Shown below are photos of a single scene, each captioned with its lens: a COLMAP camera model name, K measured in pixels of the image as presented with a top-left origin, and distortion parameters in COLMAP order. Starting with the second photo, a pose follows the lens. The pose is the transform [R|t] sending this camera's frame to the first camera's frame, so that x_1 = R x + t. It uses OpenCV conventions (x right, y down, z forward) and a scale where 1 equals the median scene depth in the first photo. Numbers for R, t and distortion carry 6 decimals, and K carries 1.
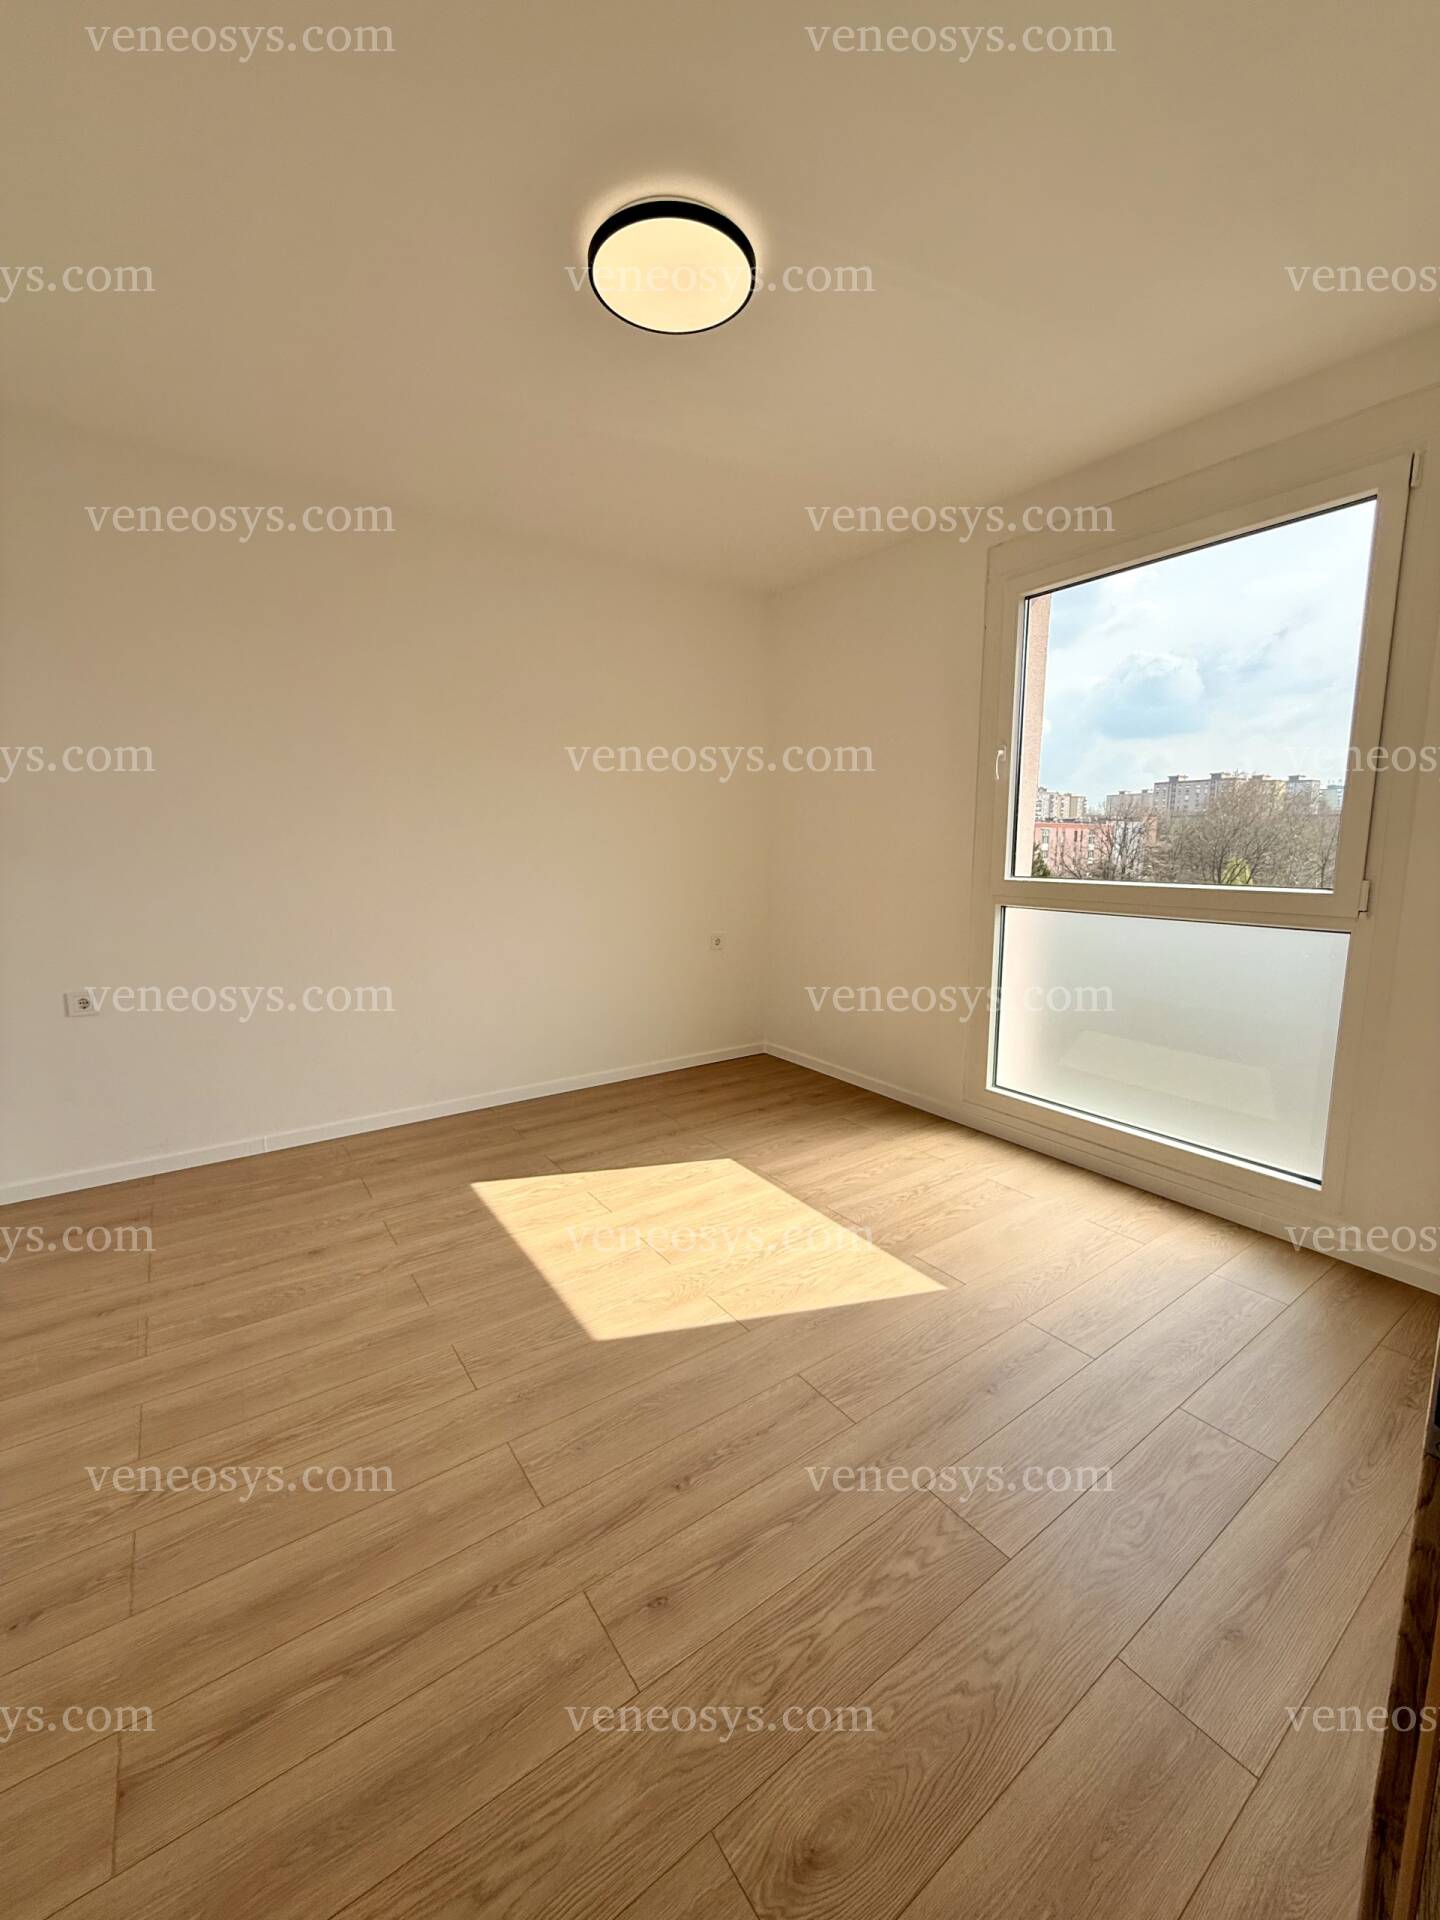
lens RADIAL K [[762.0, 0, 719.3], [0, 762.0, 950.0], [0, 0, 1]] dist [-0.004465, 0.000869]
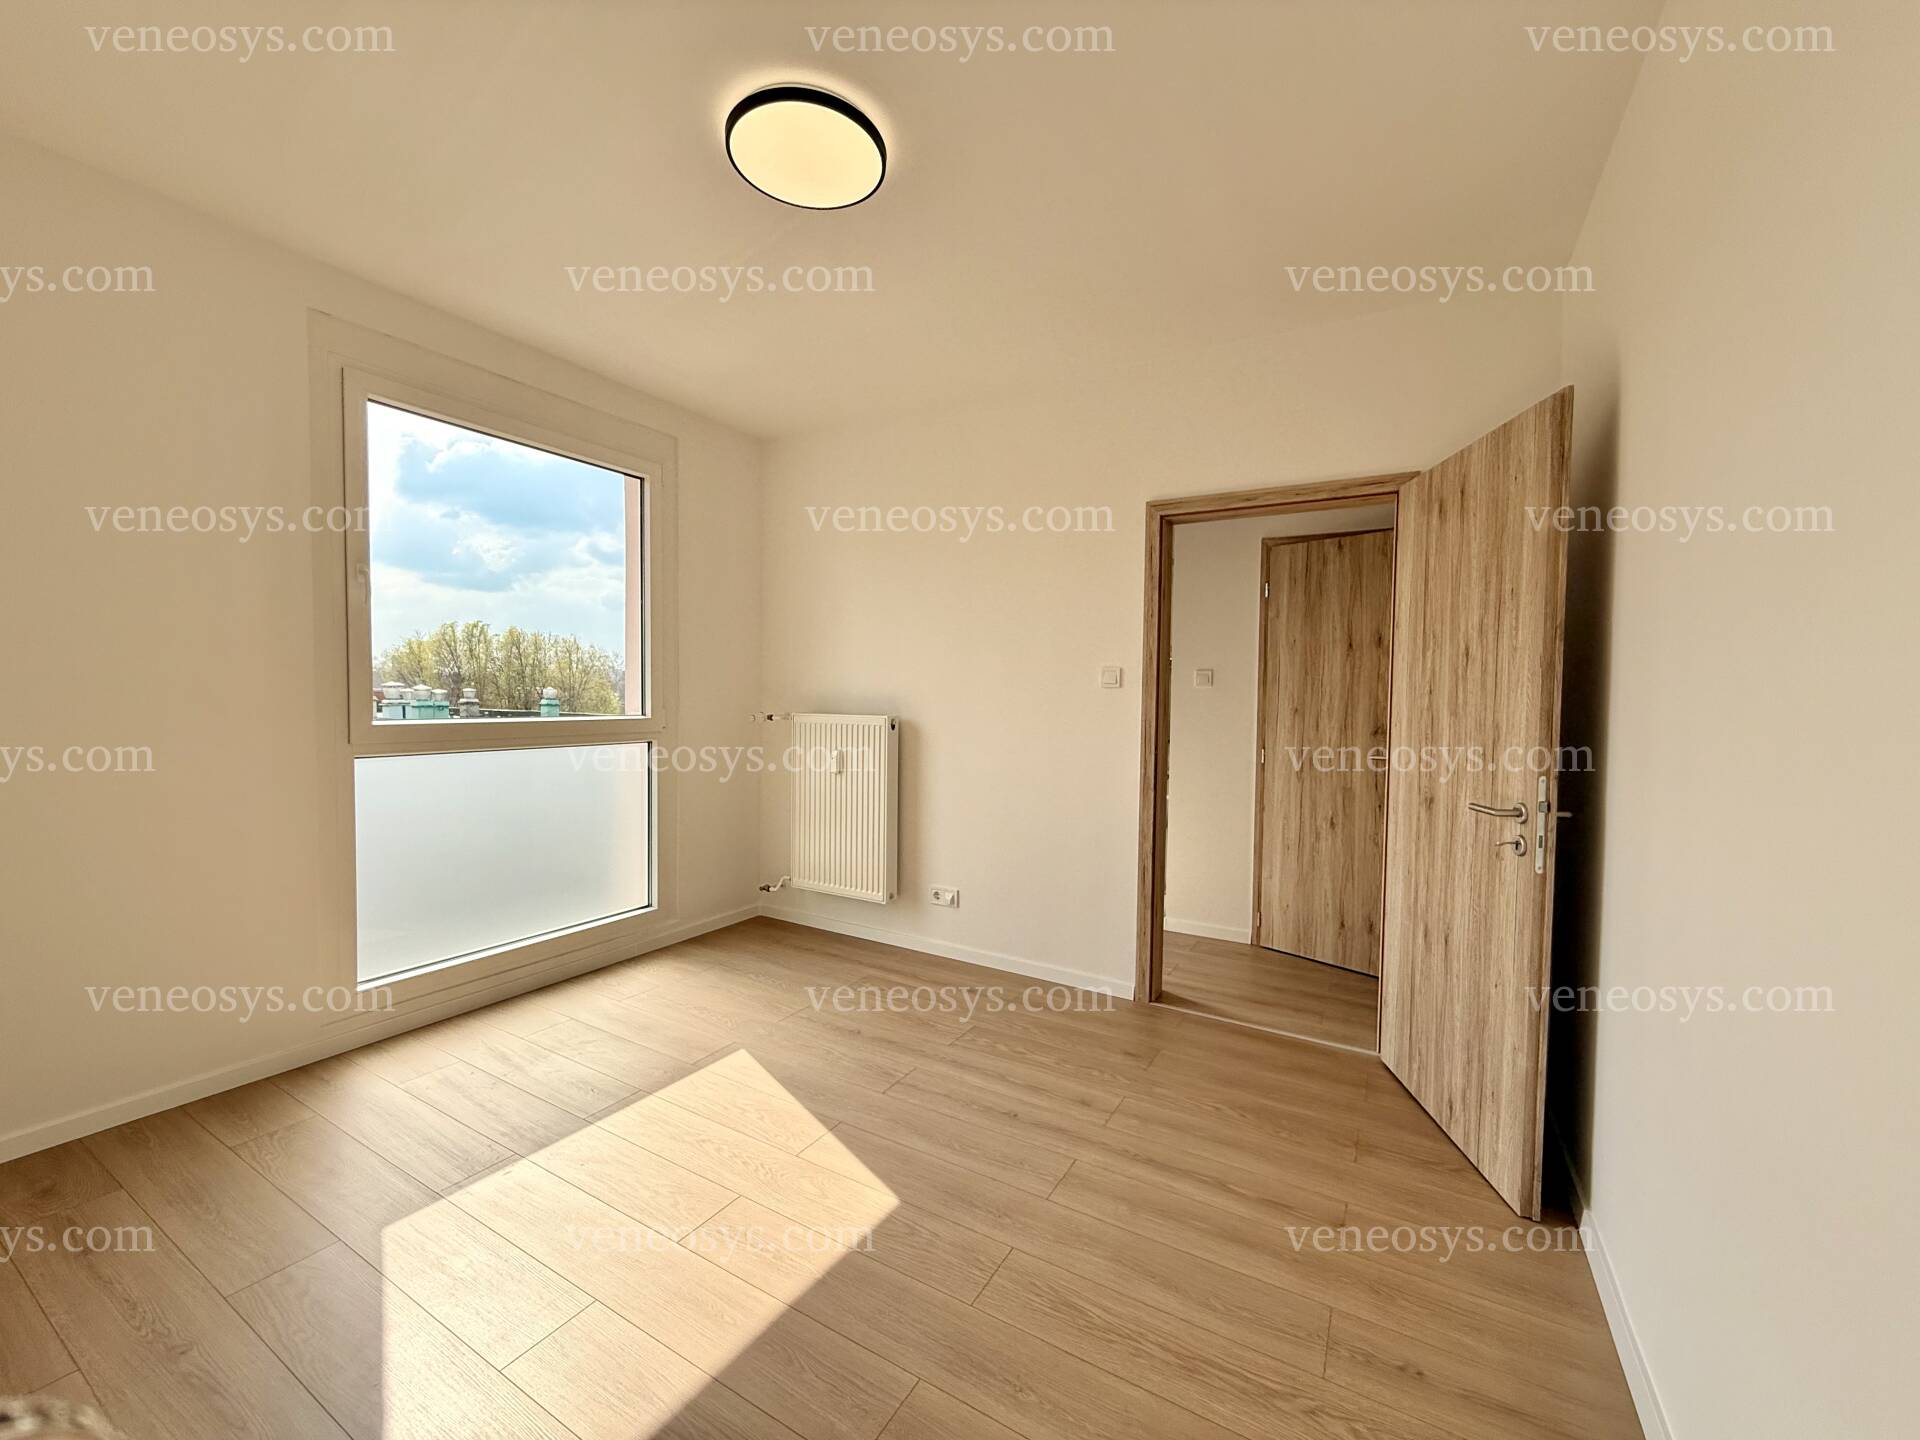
lens RADIAL K [[762.0, 0, 958.6], [0, 762.0, 722.4], [0, 0, 1]] dist [-0.004465, 0.000869]
pose [[-0.412329, -0.044800, 0.909933, -1.022079], [0.104234, 0.989912, 0.095970, -0.173478], [-0.905052, 0.134418, -0.403500, 1.211885]]
